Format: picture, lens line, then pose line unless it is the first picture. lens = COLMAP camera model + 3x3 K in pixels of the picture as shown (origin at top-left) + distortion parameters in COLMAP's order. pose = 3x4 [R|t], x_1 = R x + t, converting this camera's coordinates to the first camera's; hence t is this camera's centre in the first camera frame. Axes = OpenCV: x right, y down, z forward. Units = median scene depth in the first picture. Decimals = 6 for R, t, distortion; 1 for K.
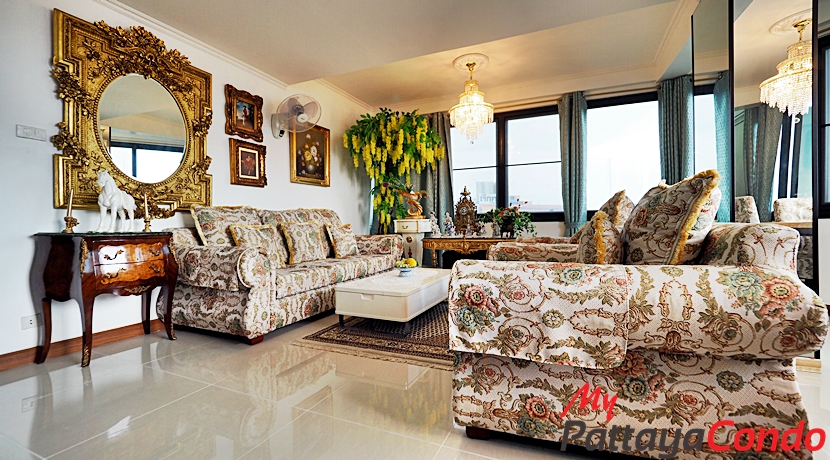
lens RADIAL K [[347.5, 0, 413.0], [0, 347.5, 228.3], [0, 0, 1]] dist [-0.007025, 0.001439]
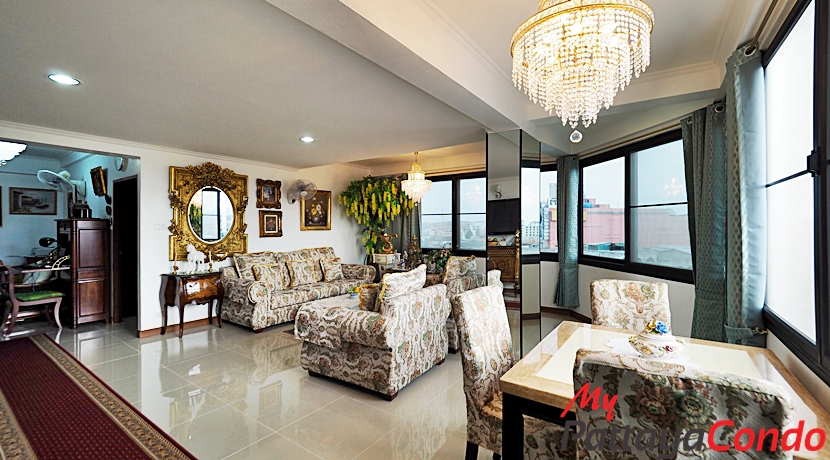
lens RADIAL K [[347.5, 0, 414.8], [0, 347.5, 229.3], [0, 0, 1]] dist [-0.007025, 0.001439]
pose [[0.980564, 0.008833, -0.196002, 0.705757], [-0.009502, 0.999952, -0.002472, -0.221837], [0.195971, 0.004286, 0.980600, -0.652299]]
